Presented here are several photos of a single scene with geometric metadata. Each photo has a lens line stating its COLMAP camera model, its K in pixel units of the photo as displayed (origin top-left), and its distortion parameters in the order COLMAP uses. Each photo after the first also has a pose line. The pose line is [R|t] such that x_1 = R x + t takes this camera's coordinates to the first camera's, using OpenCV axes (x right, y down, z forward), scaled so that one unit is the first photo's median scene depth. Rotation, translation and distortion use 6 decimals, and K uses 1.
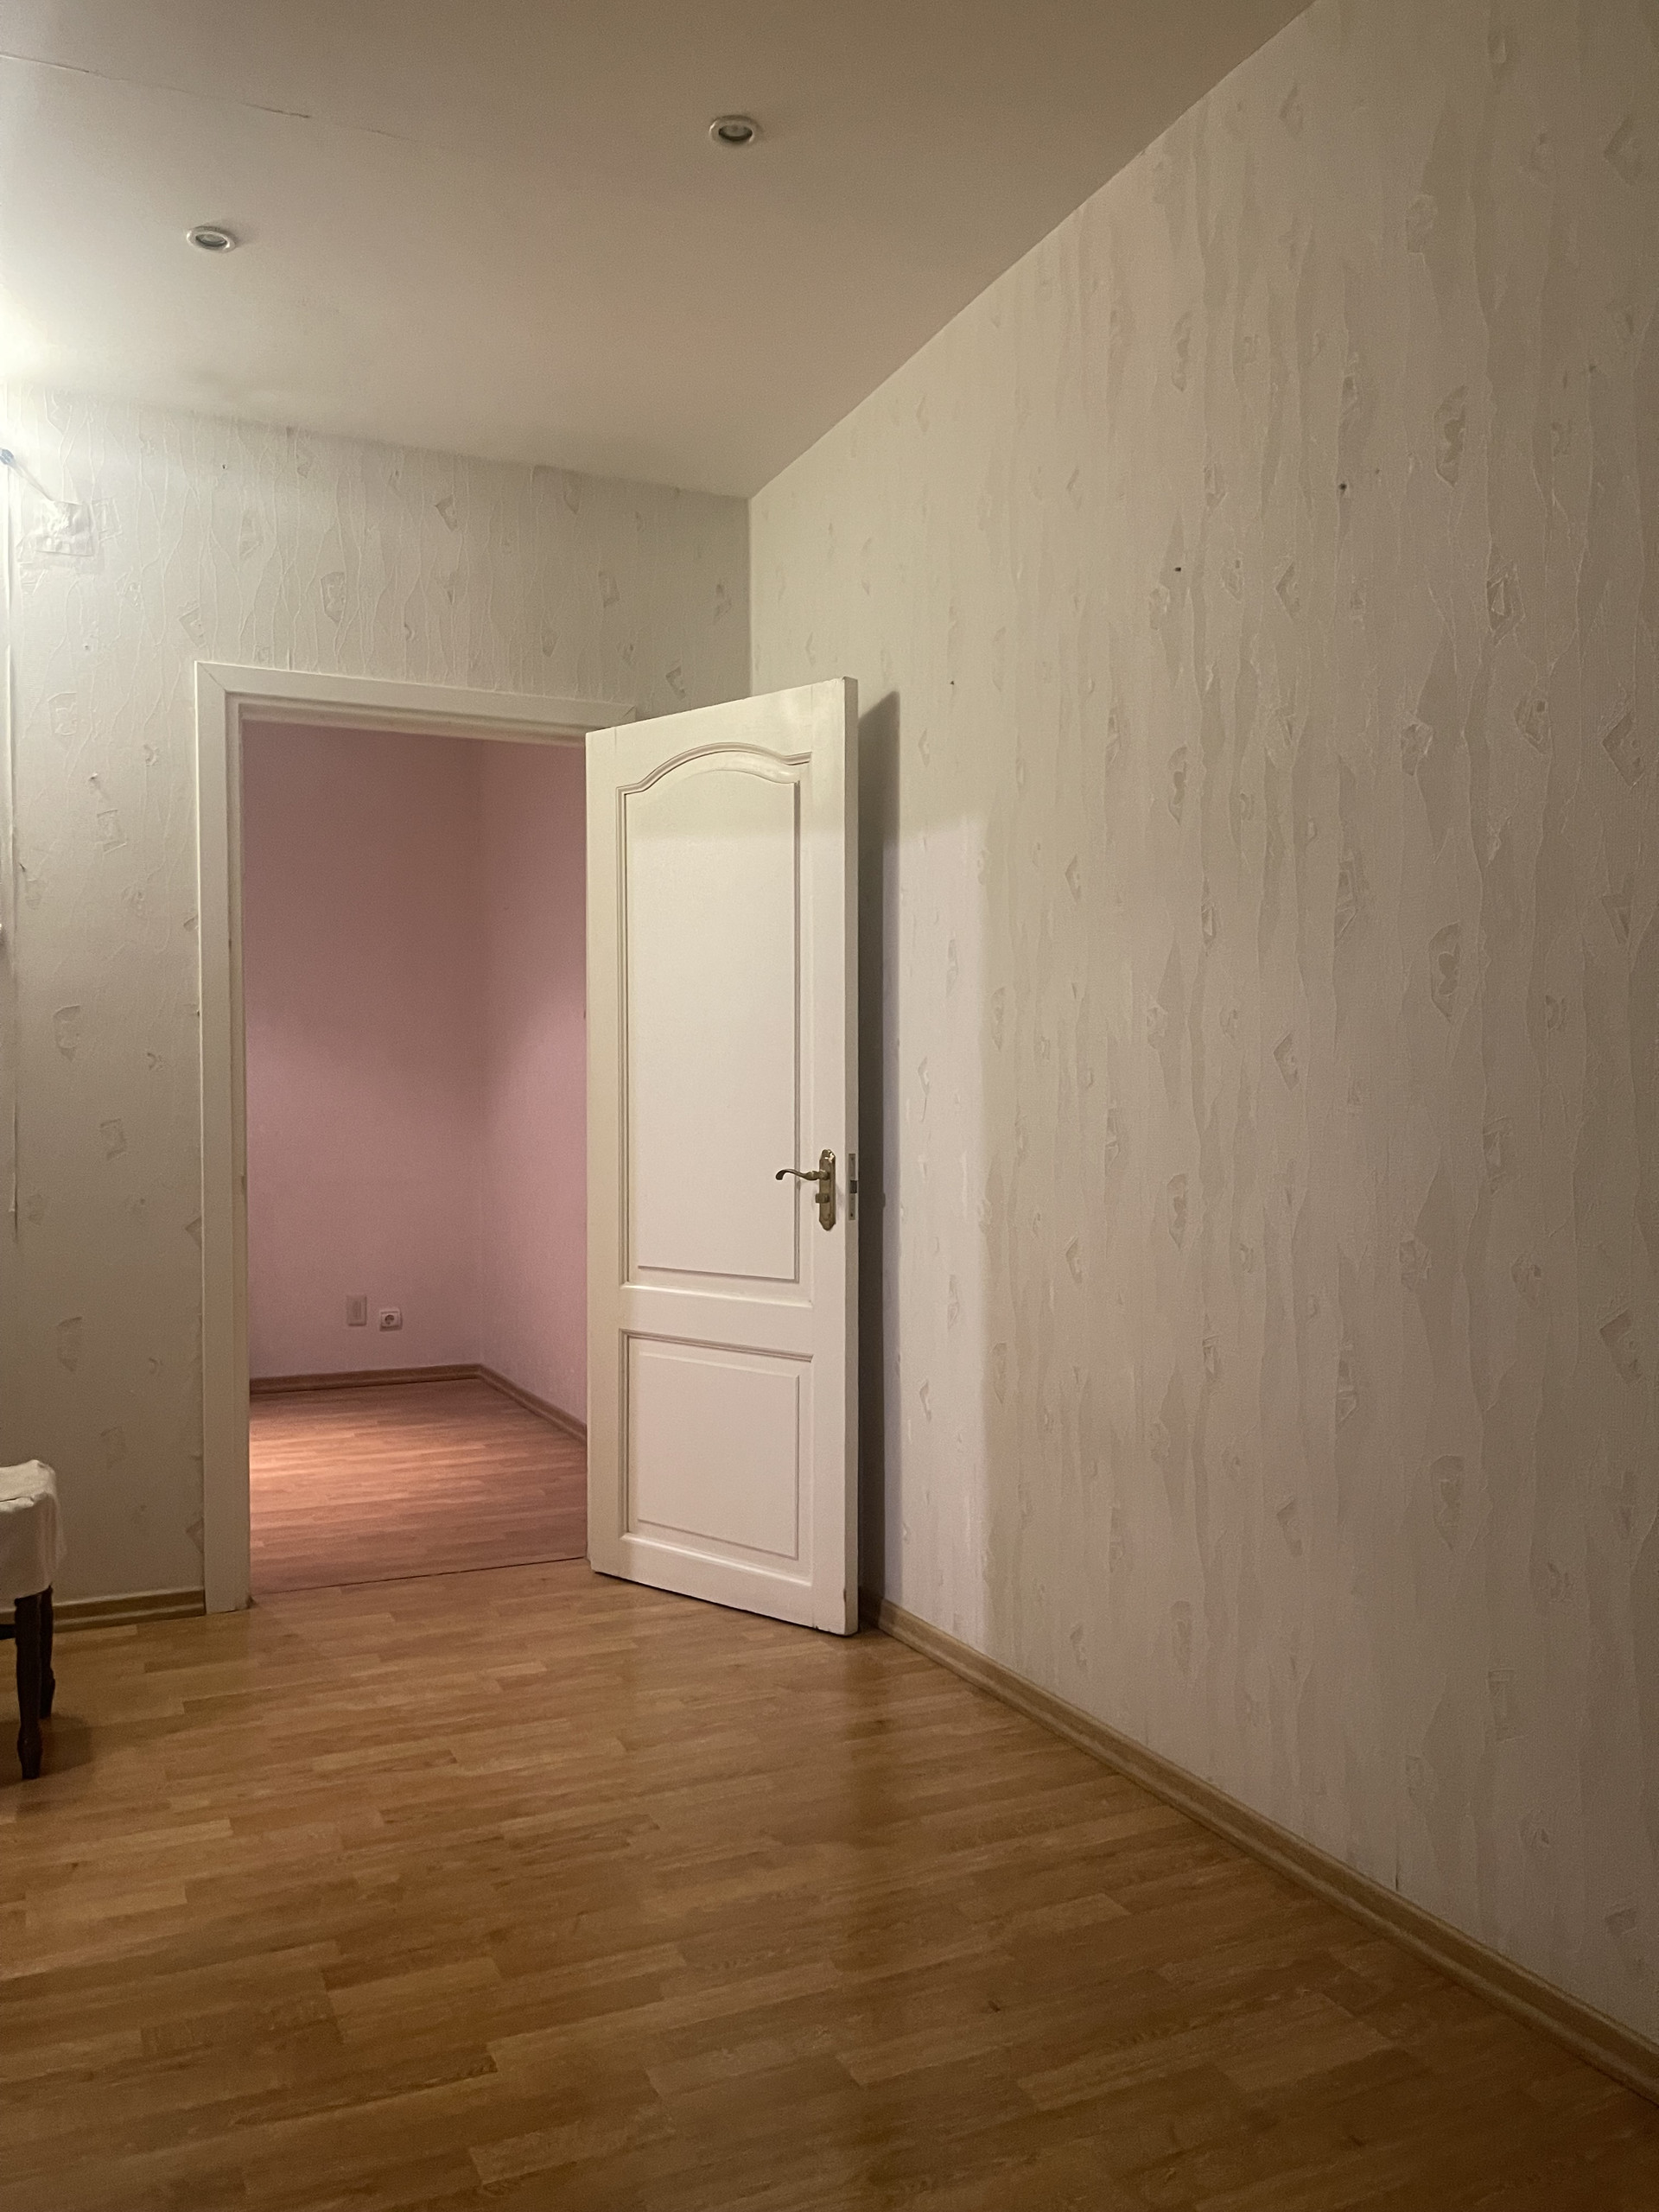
lens RADIAL K [[1663.7, 0, 833.1], [0, 1663.7, 1112.6], [0, 0, 1]] dist [0.059300, -0.083612]
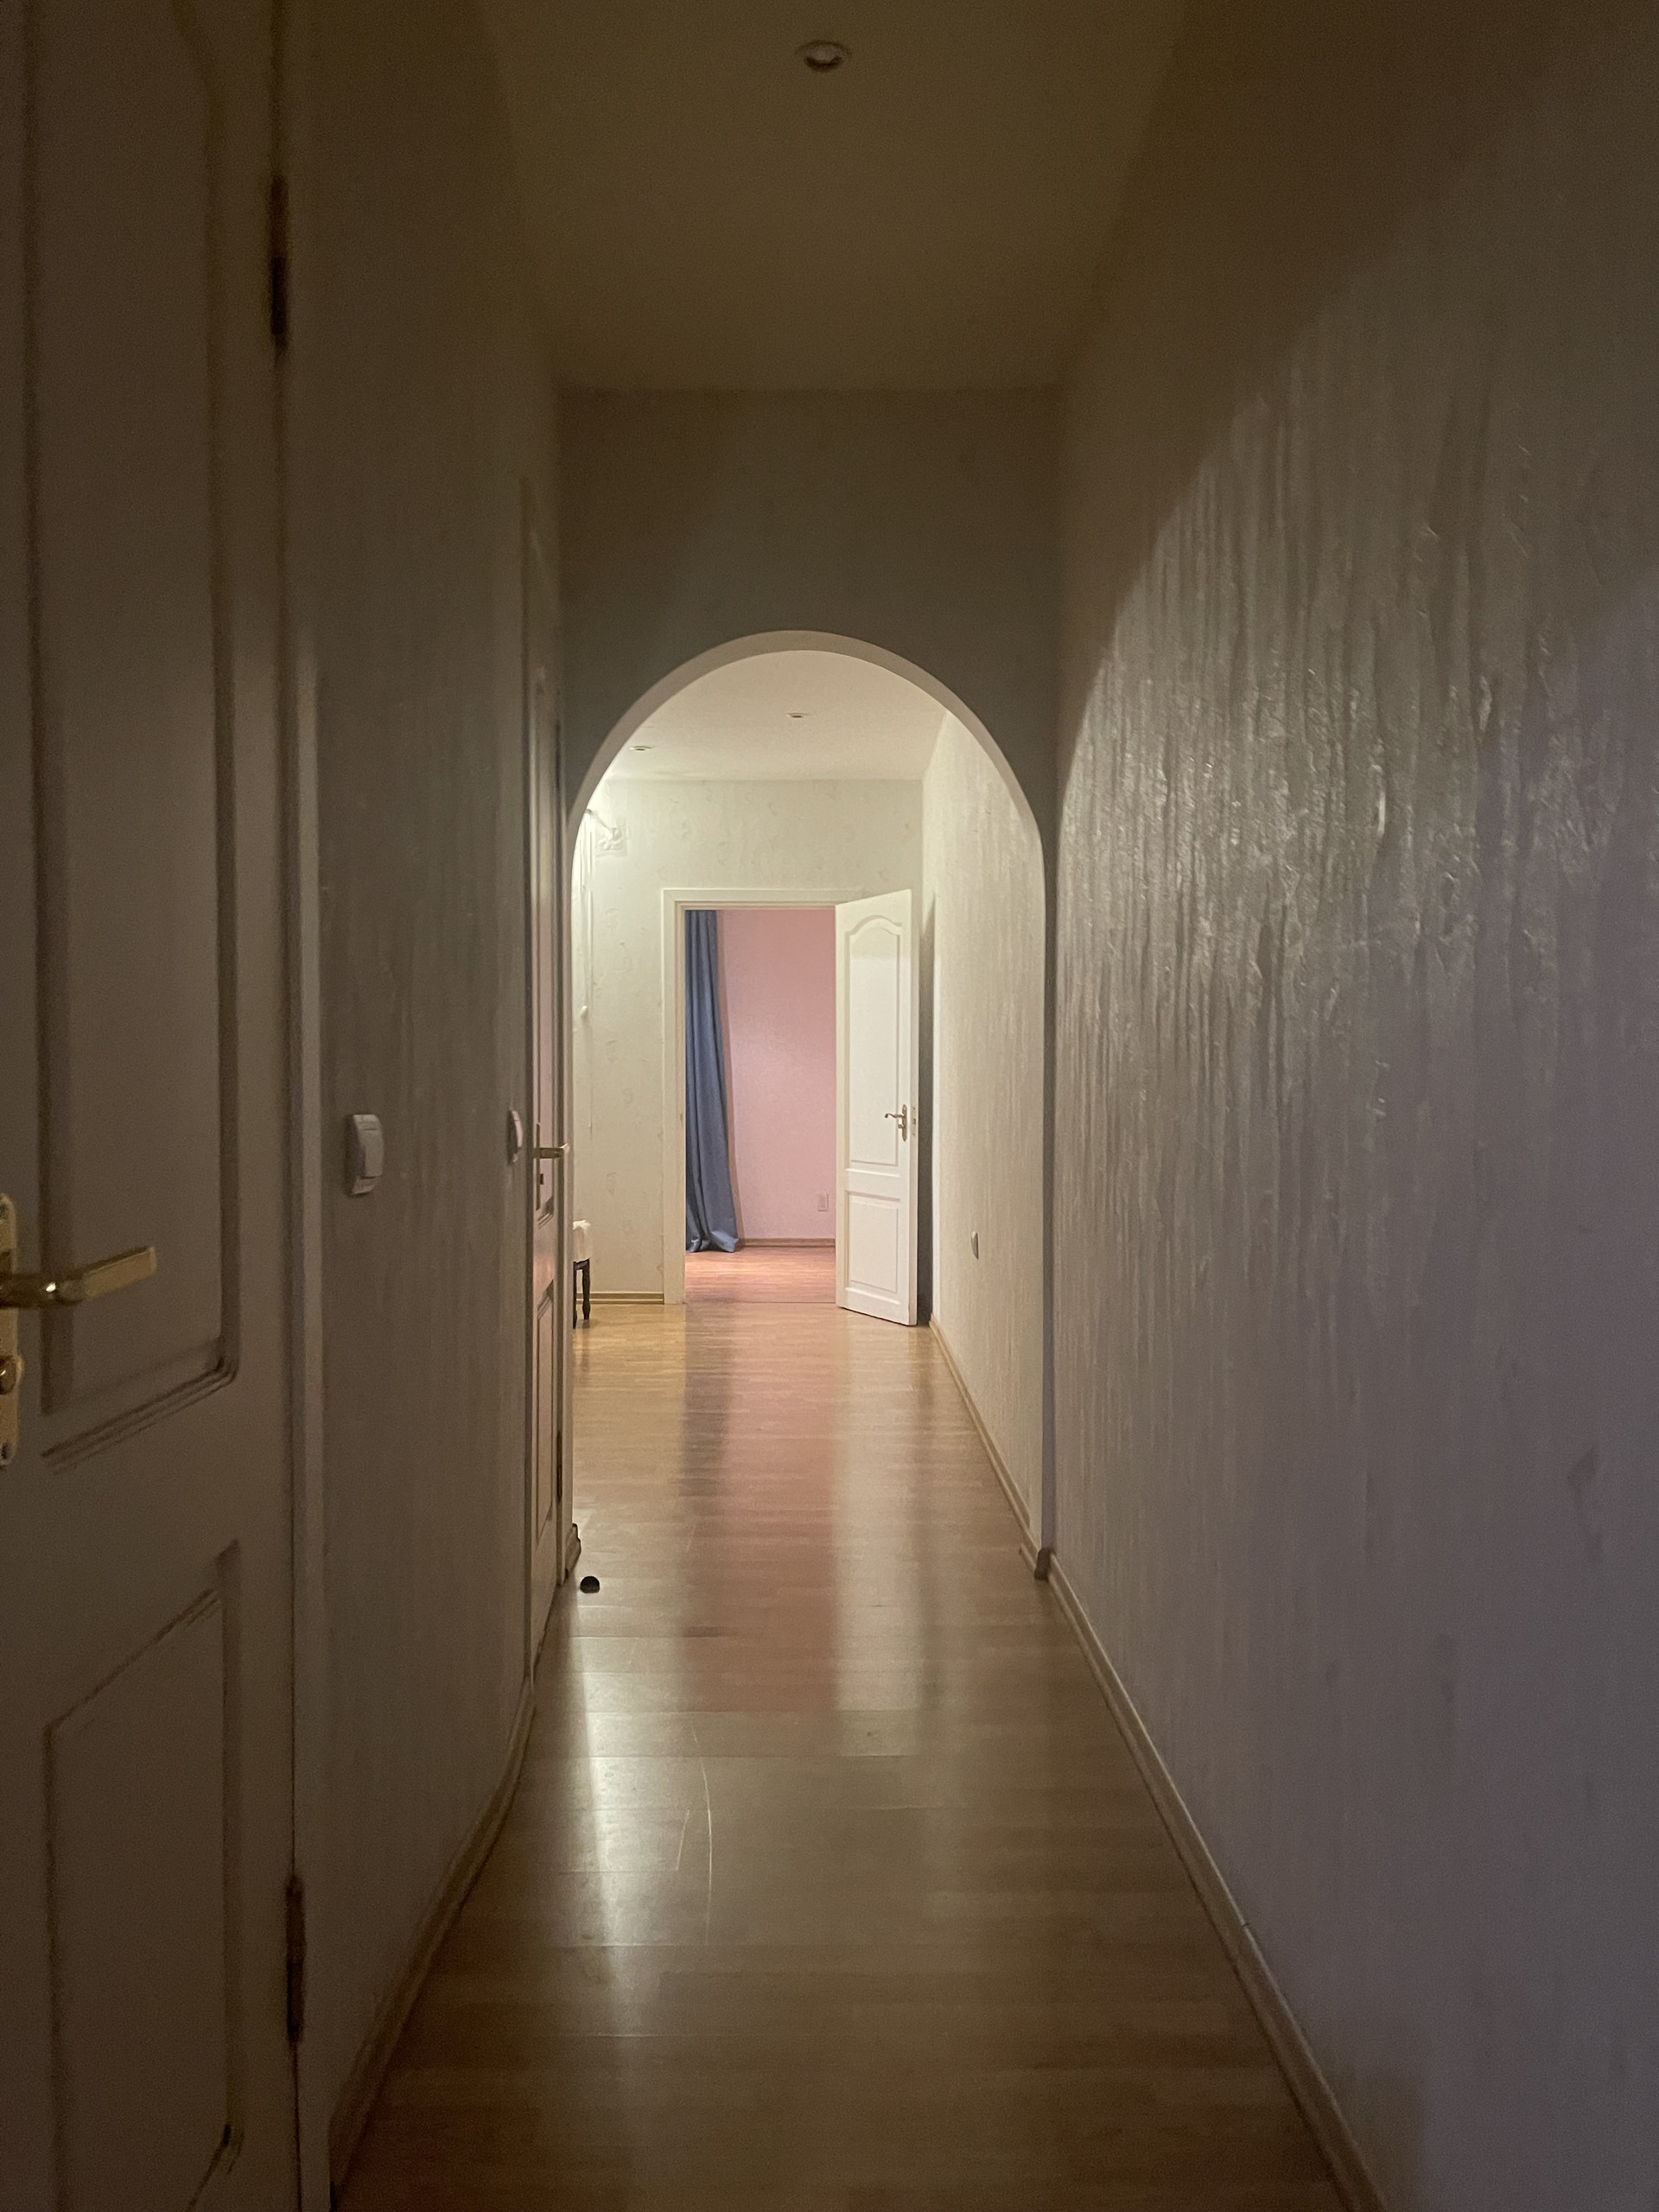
lens RADIAL K [[1663.7, 0, 825.2], [0, 1663.7, 1103.3], [0, 0, 1]] dist [0.059300, -0.083612]
pose [[0.908620, 0.010851, -0.417482, 0.776115], [-0.006912, 0.999916, 0.010946, -0.002170], [0.417566, -0.007060, 0.908619, -0.979845]]
